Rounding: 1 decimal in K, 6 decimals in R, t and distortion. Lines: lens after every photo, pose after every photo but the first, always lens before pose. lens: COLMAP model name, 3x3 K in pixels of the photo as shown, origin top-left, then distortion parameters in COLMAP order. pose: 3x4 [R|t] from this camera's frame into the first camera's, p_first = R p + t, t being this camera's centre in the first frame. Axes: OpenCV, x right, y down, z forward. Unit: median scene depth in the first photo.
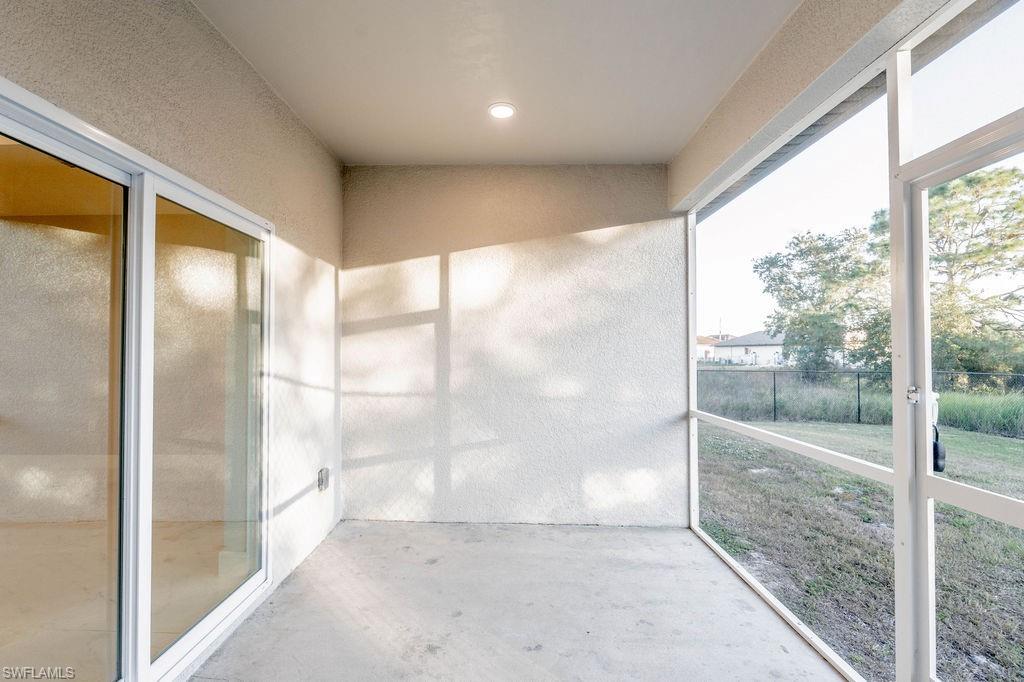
lens RADIAL K [[466.4, 0, 507.4], [0, 466.4, 341.1], [0, 0, 1]] dist [-0.000180, 0.000519]
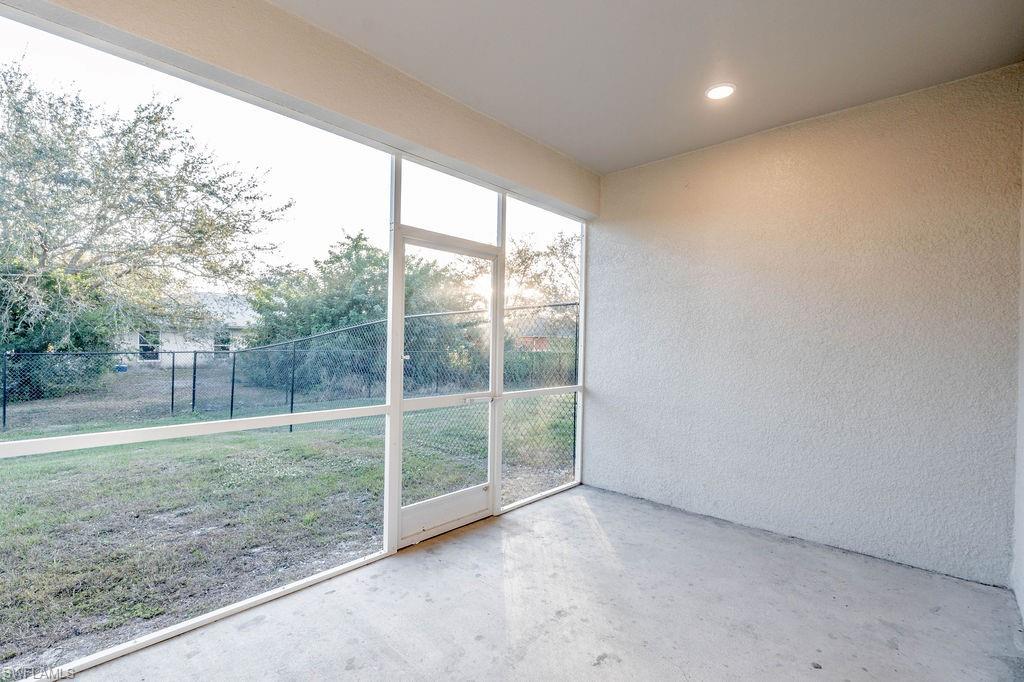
lens RADIAL K [[466.4, 0, 507.4], [0, 466.4, 341.1], [0, 0, 1]] dist [-0.000180, 0.000519]
pose [[-0.733551, -0.011693, 0.679534, -0.280947], [-0.033922, 0.999236, -0.019424, 0.035553], [-0.678788, -0.037300, -0.733387, 0.914923]]
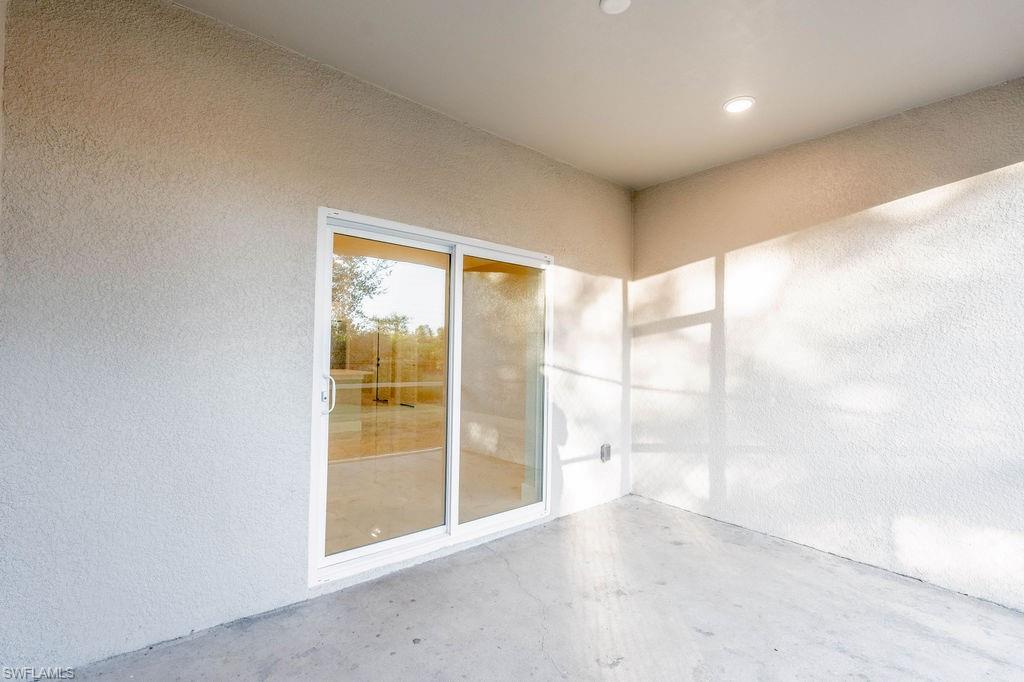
lens RADIAL K [[466.4, 0, 507.4], [0, 466.4, 341.1], [0, 0, 1]] dist [-0.000180, 0.000519]
pose [[0.670455, -0.003011, -0.741944, 0.317176], [-0.001792, 0.999982, -0.005677, 0.006583], [0.741948, 0.005136, 0.670438, -0.020484]]
